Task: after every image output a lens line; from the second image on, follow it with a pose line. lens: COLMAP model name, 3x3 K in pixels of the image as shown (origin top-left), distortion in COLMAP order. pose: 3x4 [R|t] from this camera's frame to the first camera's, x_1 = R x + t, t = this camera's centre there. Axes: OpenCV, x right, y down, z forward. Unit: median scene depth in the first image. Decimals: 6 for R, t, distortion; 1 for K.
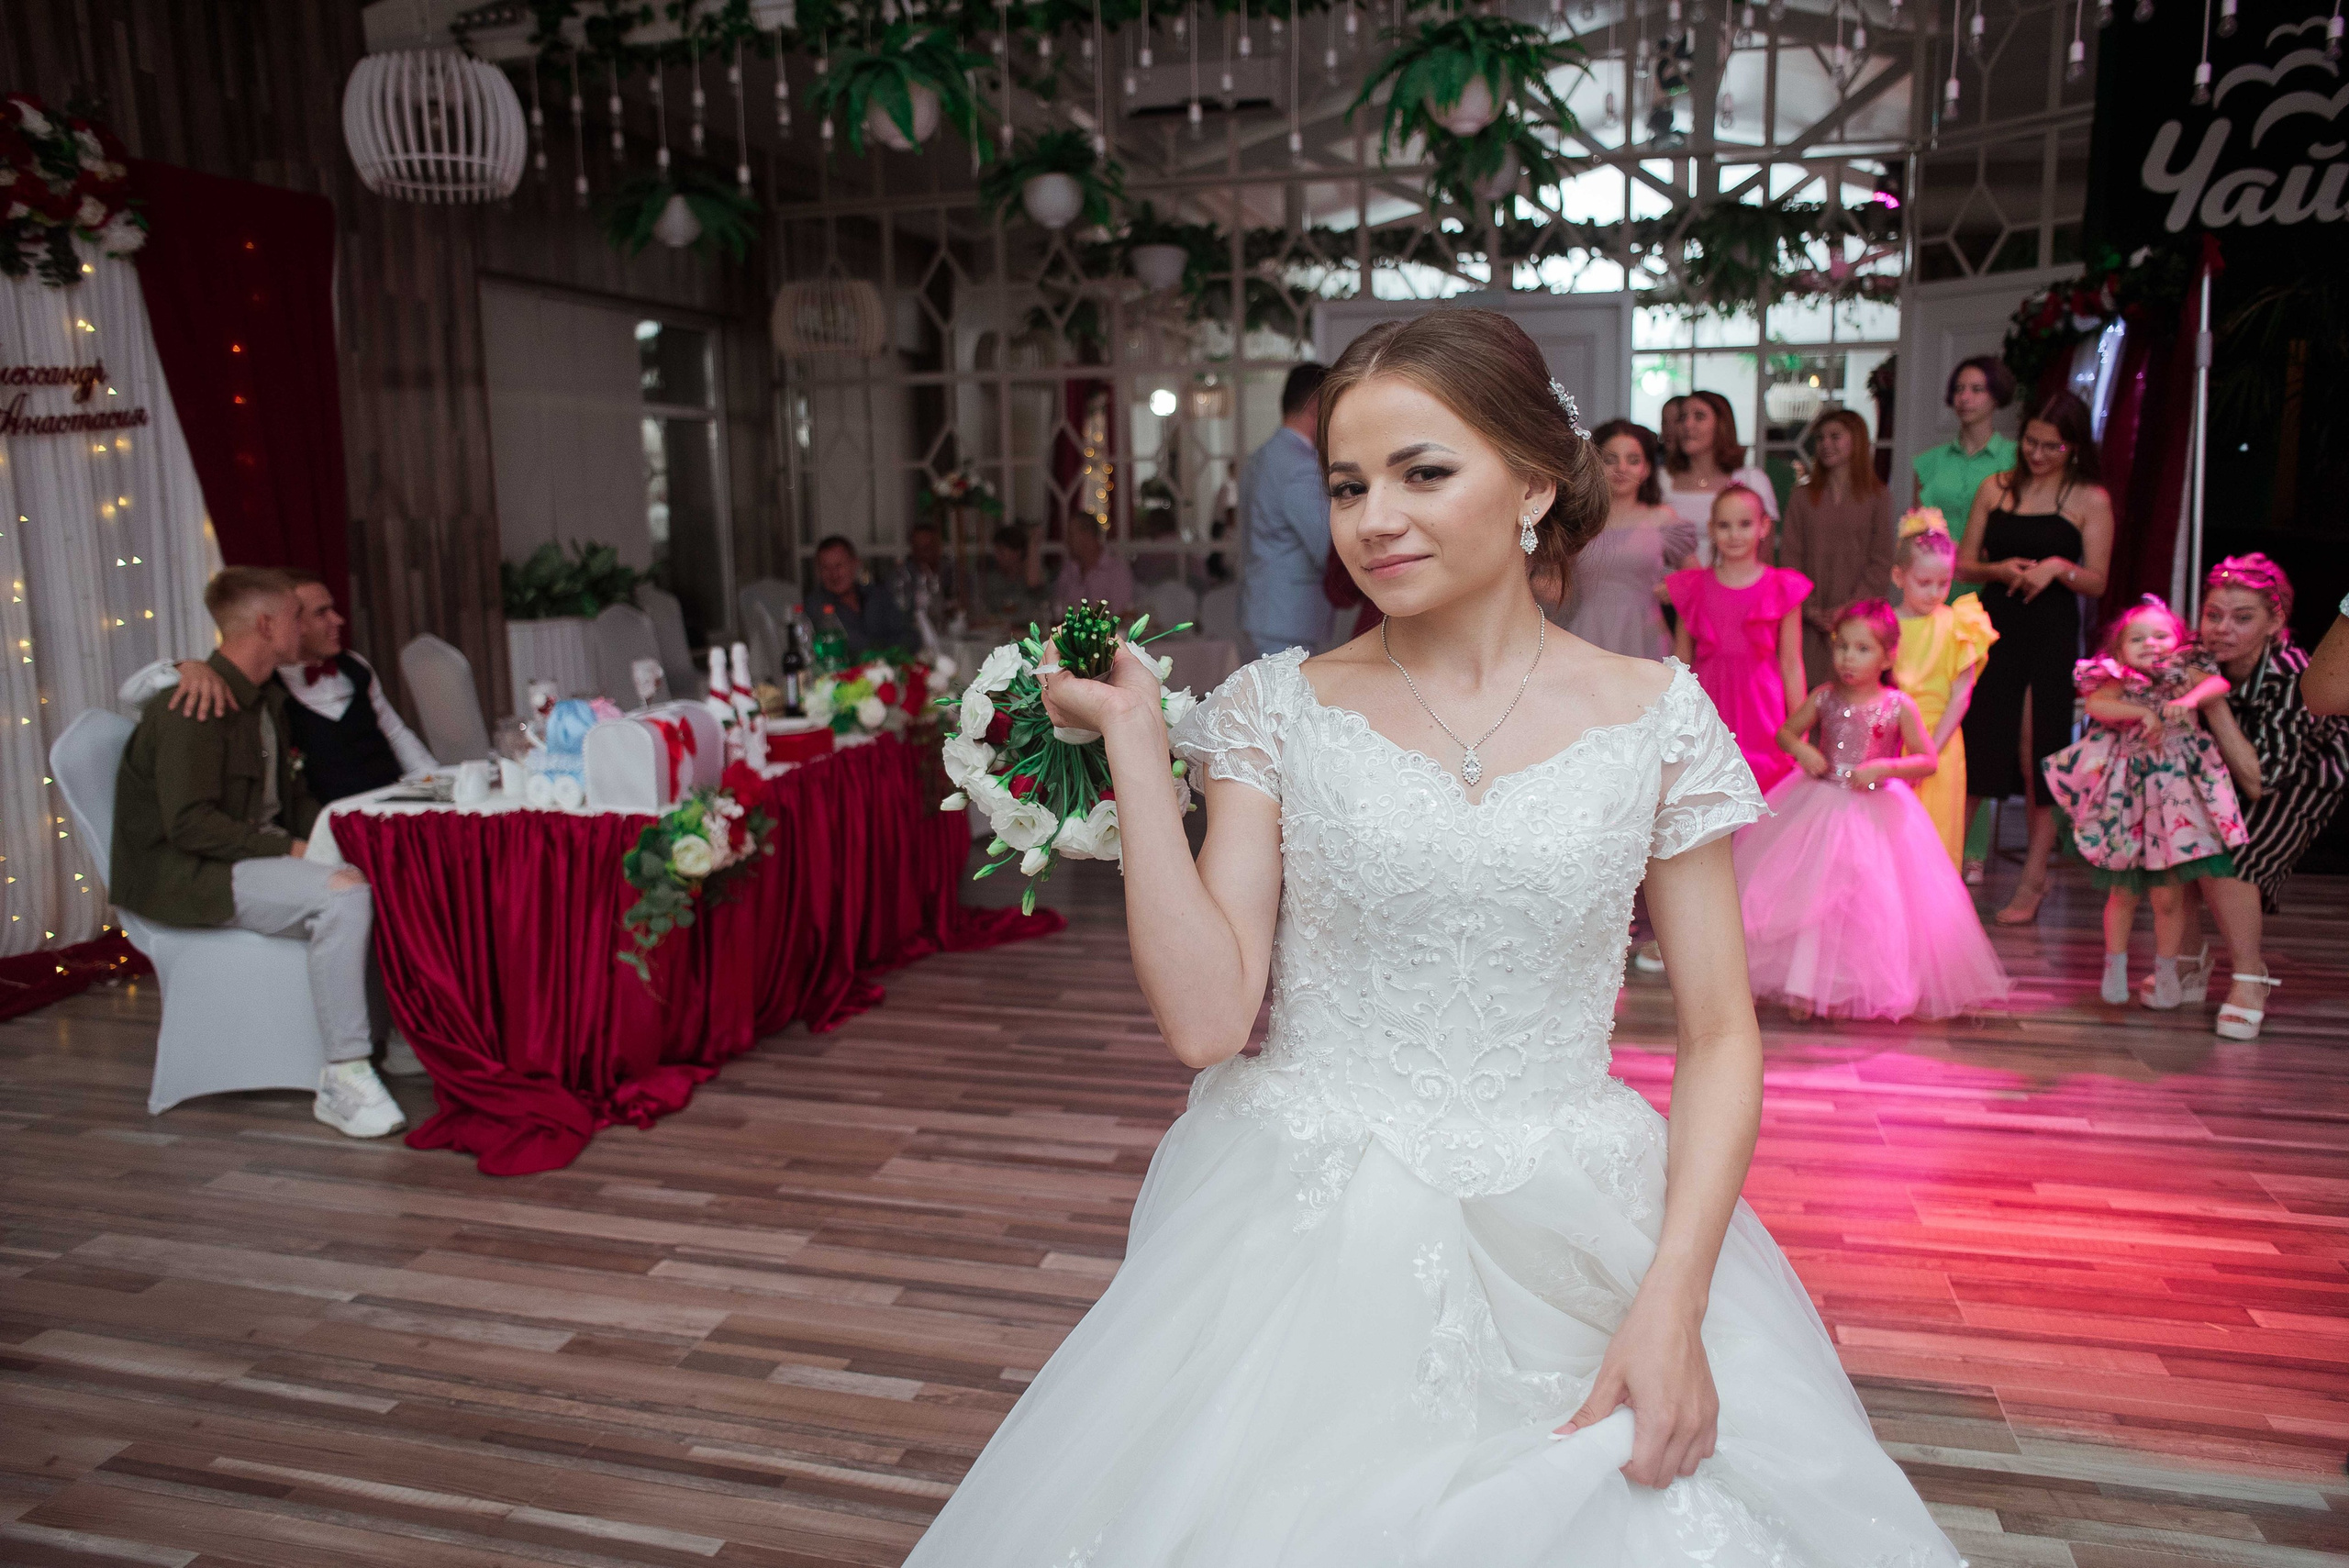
lens RADIAL K [[1645.1, 0, 1169.1], [0, 1645.1, 791.5], [0, 0, 1]] dist [-0.088710, 0.078478]
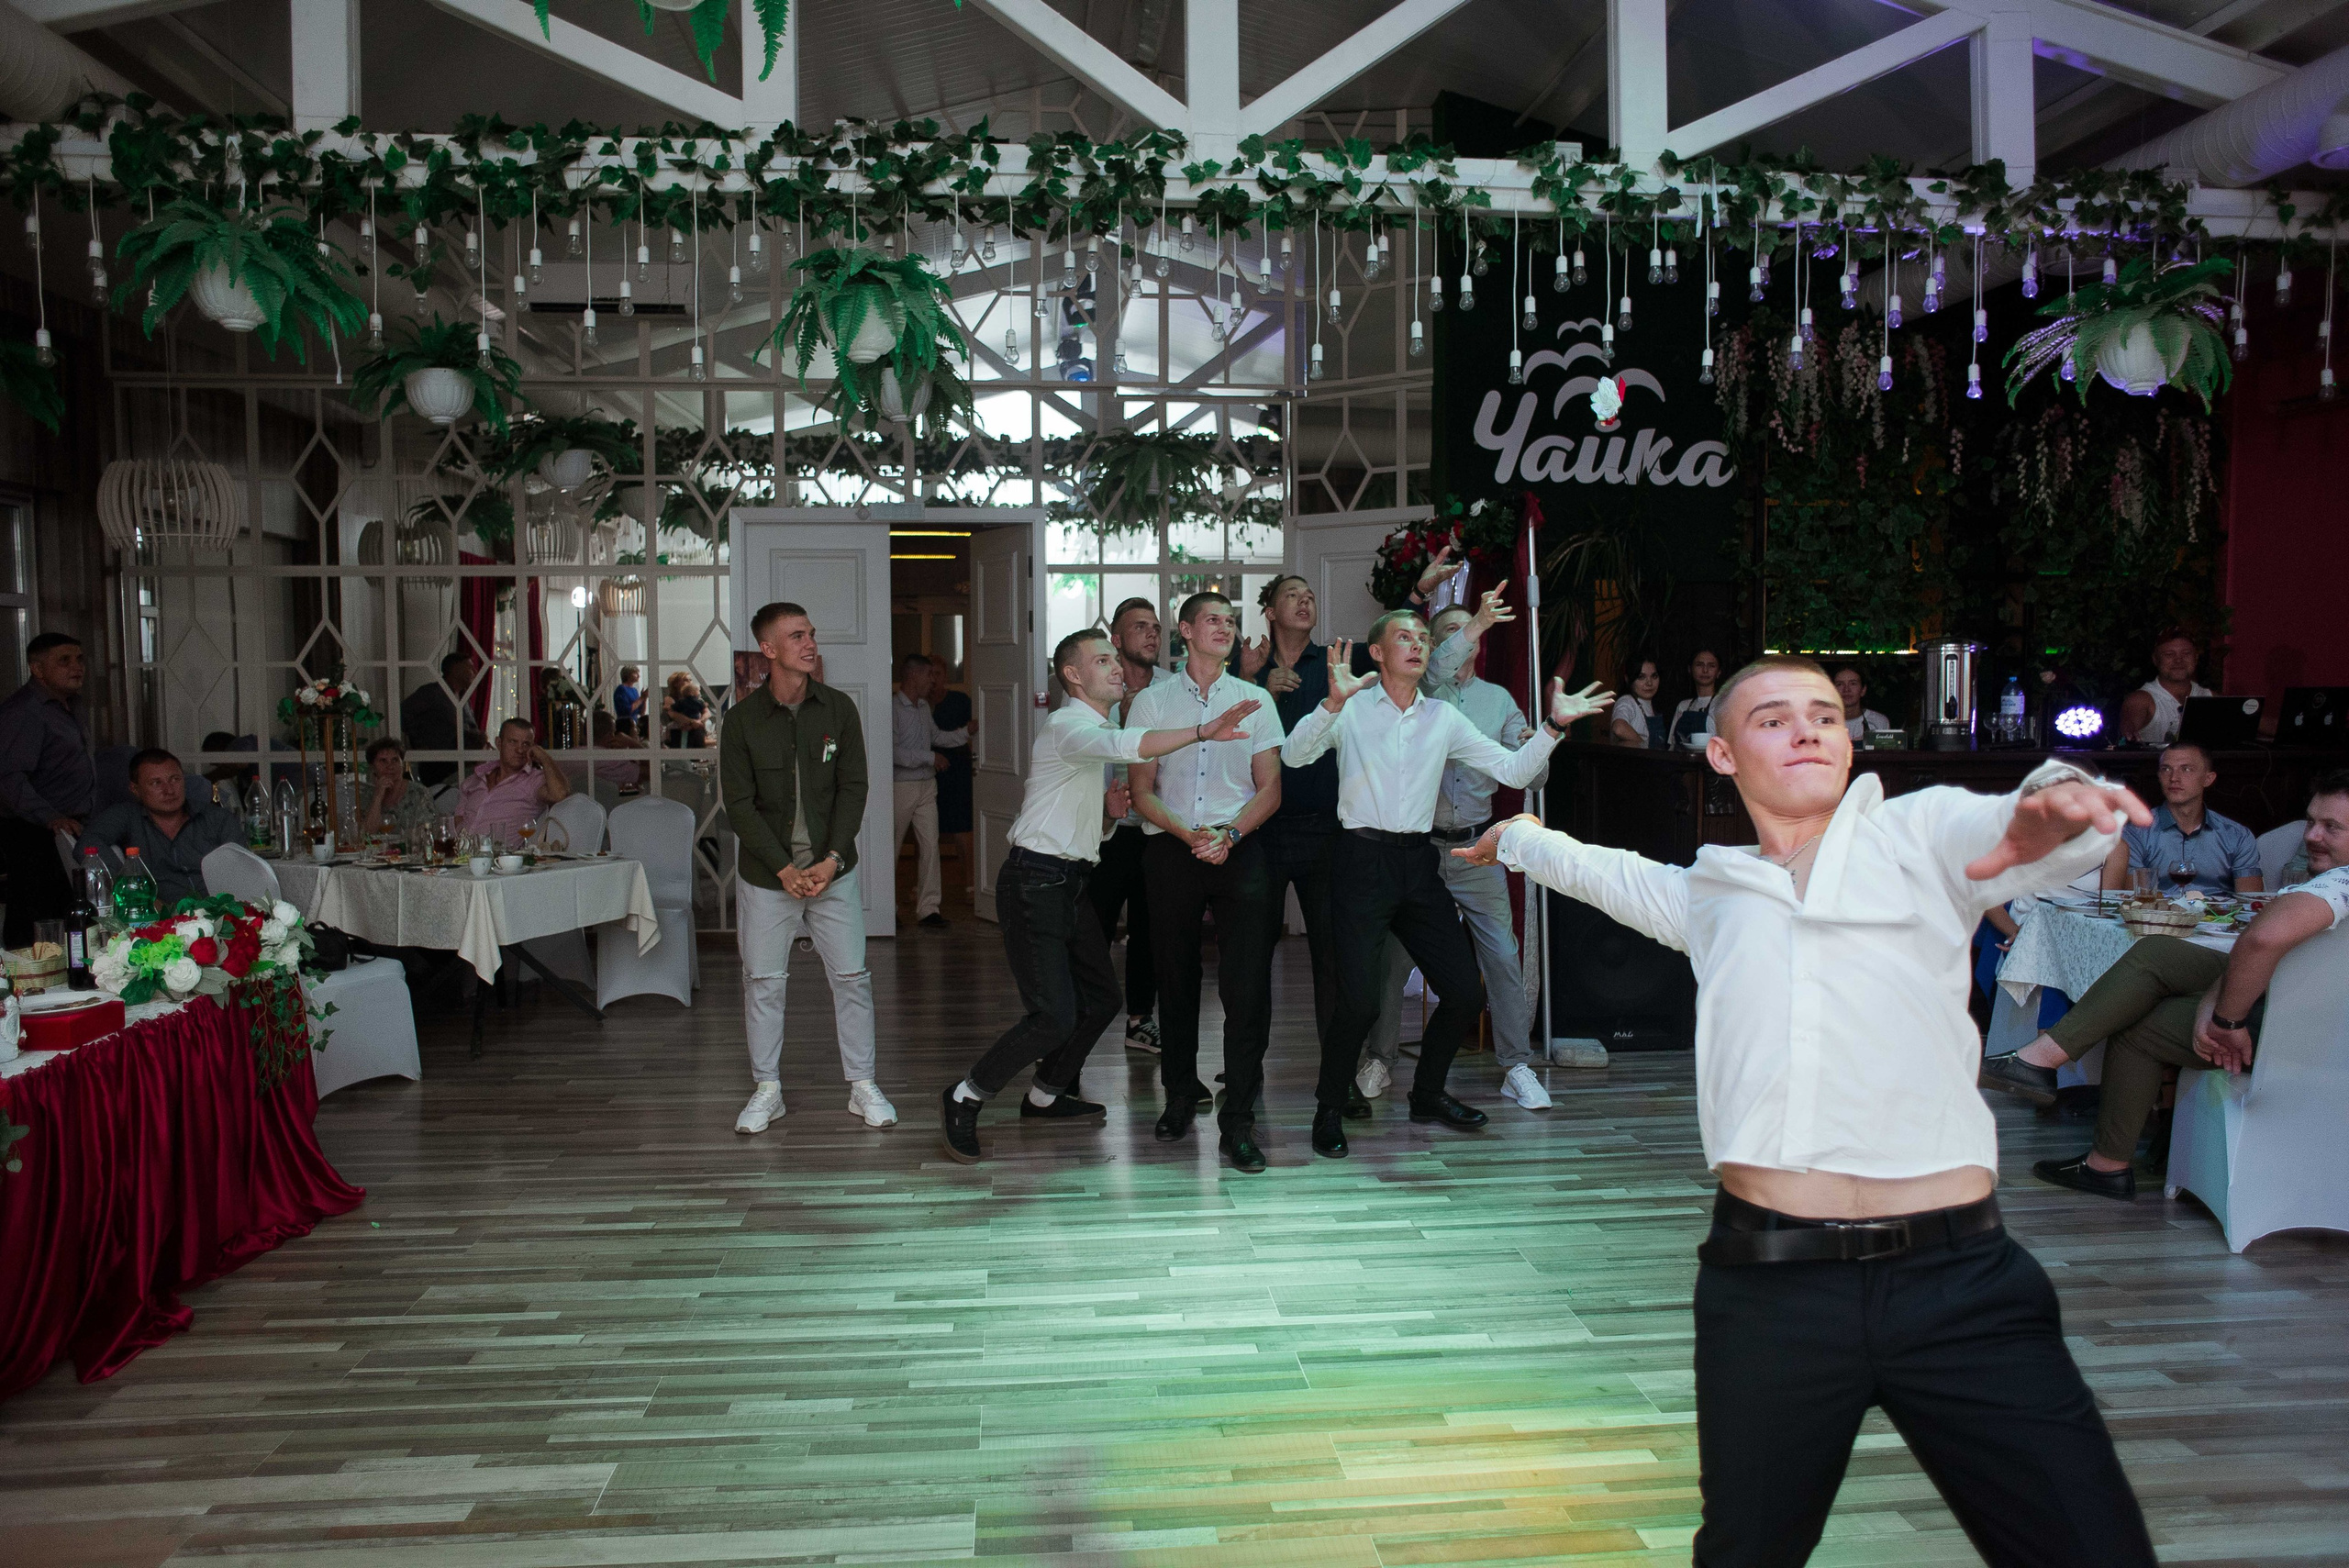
lens RADIAL K [[1608.7, 0, 1172.1], [0, 1608.7, 791.5], [0, 0, 1]] dist [-0.084429, 0.074823]
pose [[0.941688, -0.008039, 0.336390, 0.022729], [0.045262, 0.993655, -0.102959, -0.028256], [-0.333428, 0.112181, 0.936077, 0.041765]]
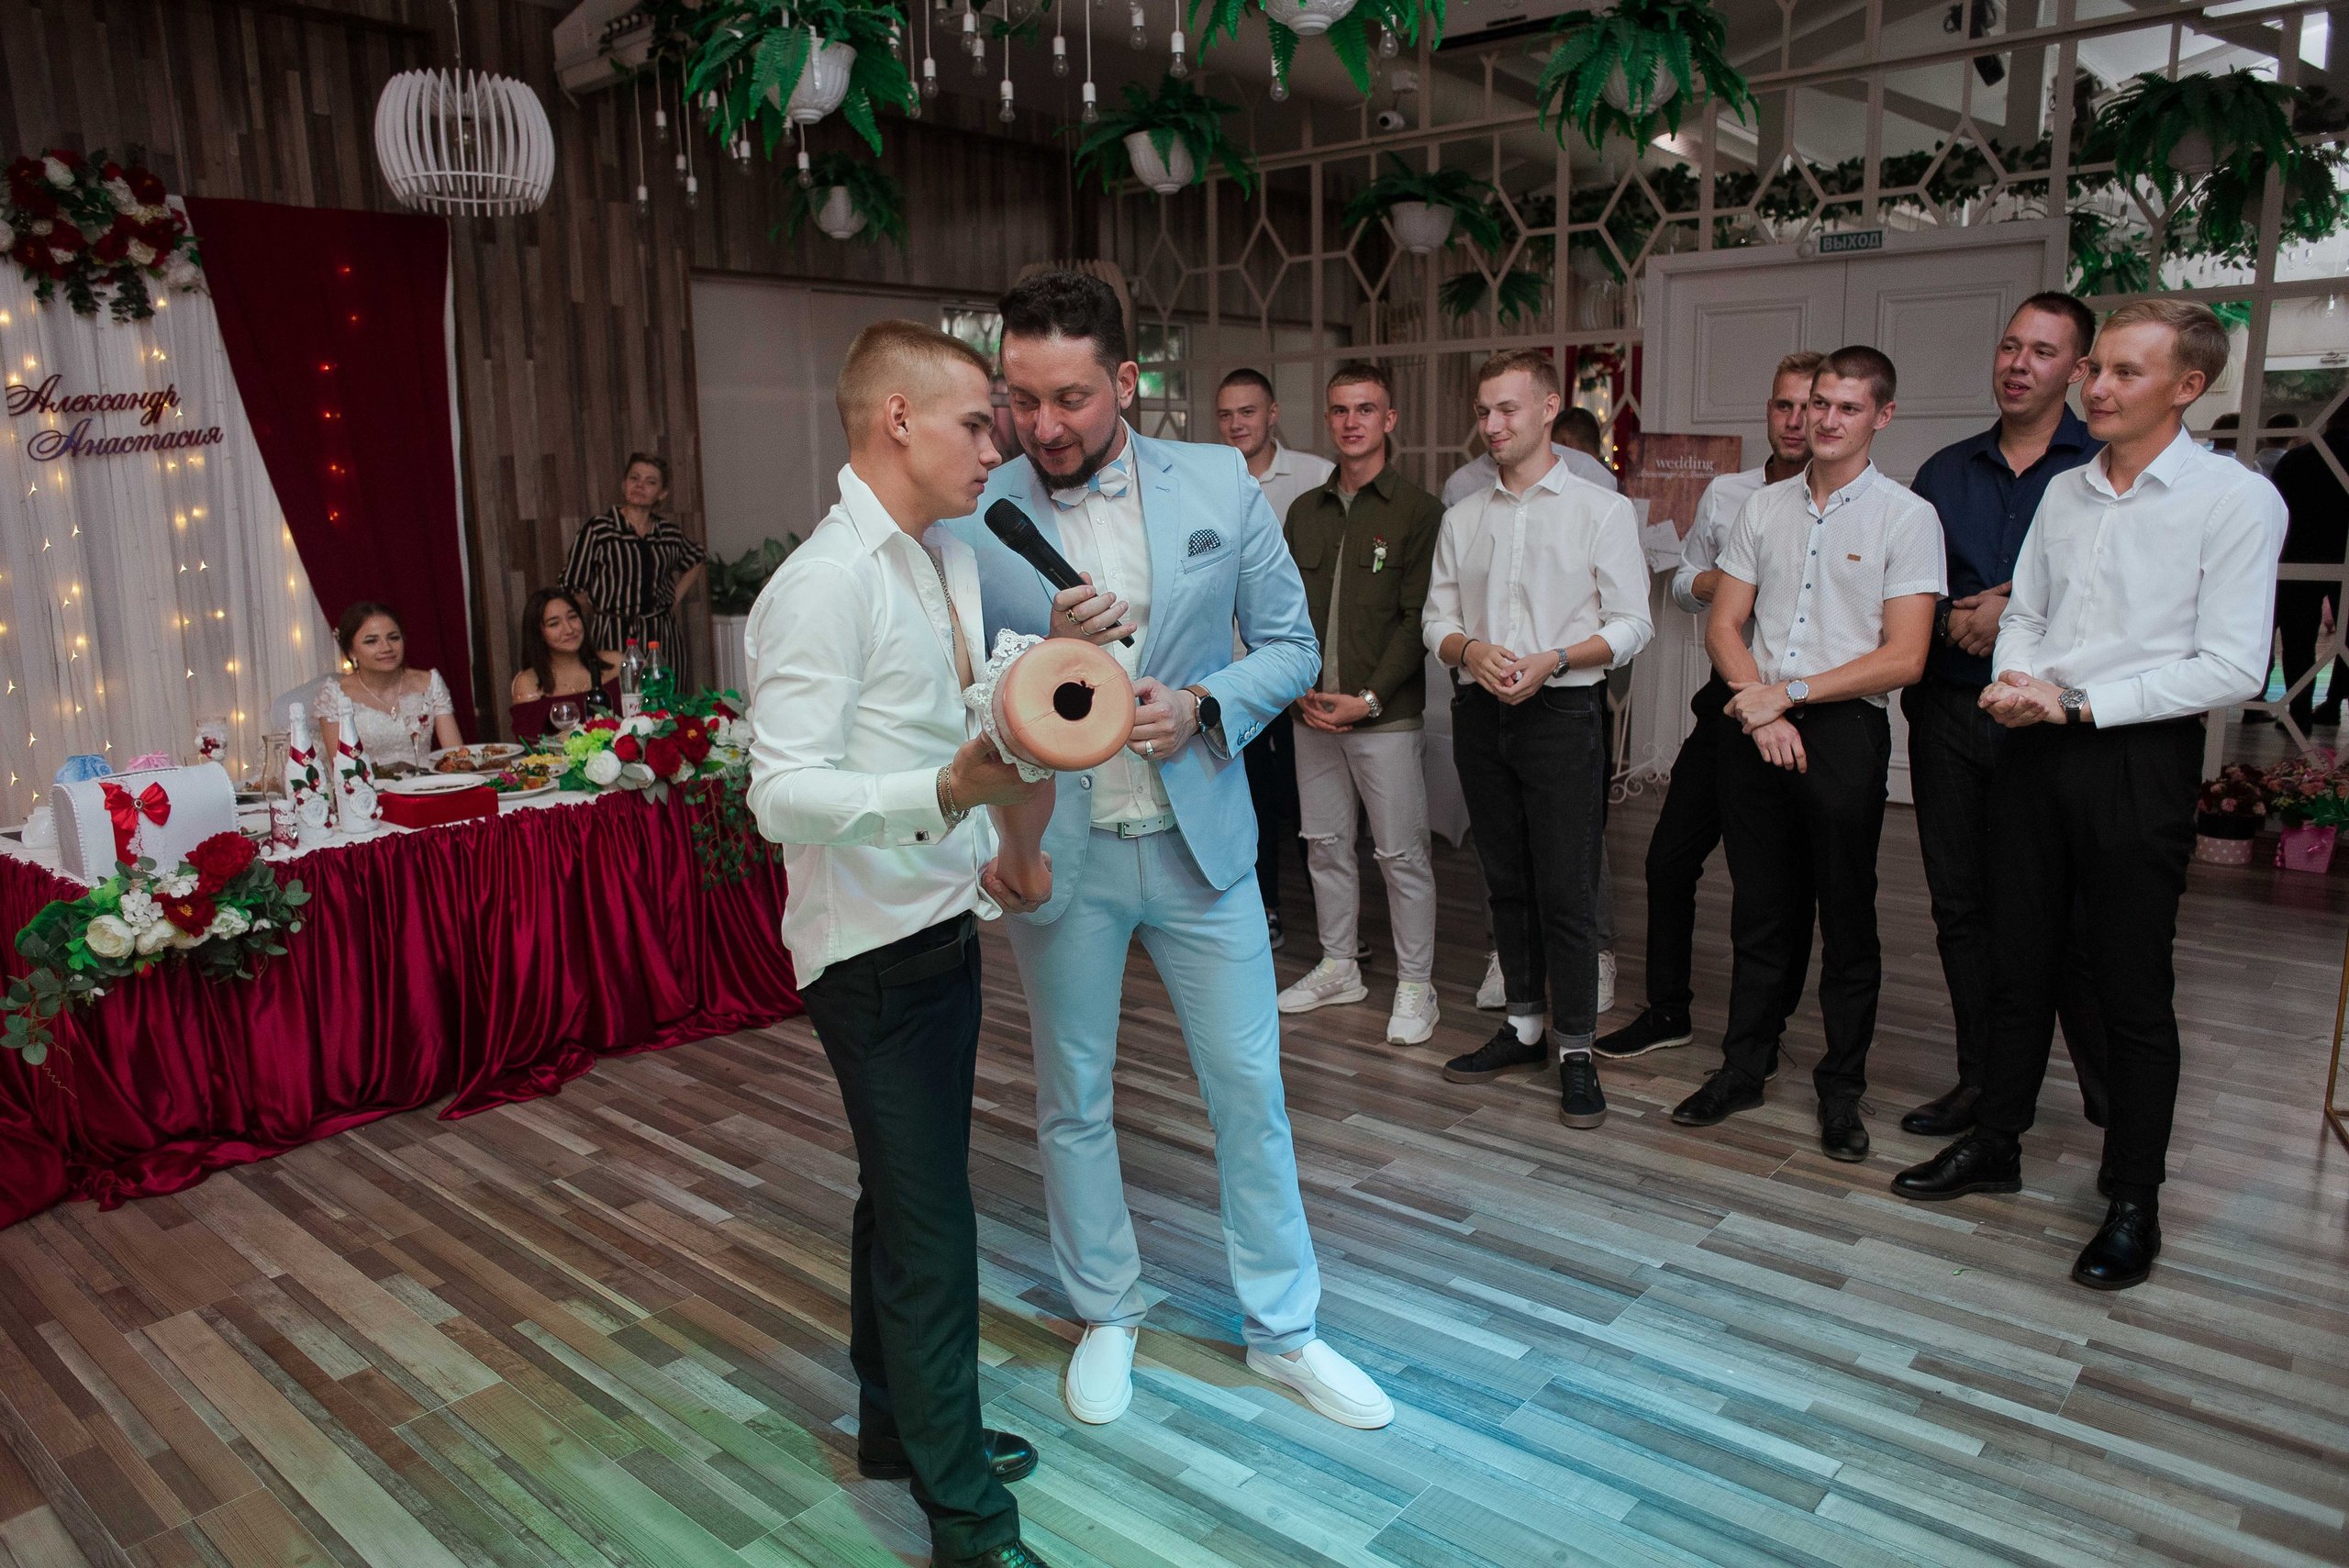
lens RADIAL K [[1608.7, 0, 1172.1], [0, 1608.7, 791.5], [0, 0, 1]] dist [-0.084429, 0.074823]
pose [[0.892206, 0.091406, -0.442282, 0.383635], [-0.078625, 0.995787, 0.047190, -0.080075], [0.444732, -0.007328, 0.895634, 0.280438]]
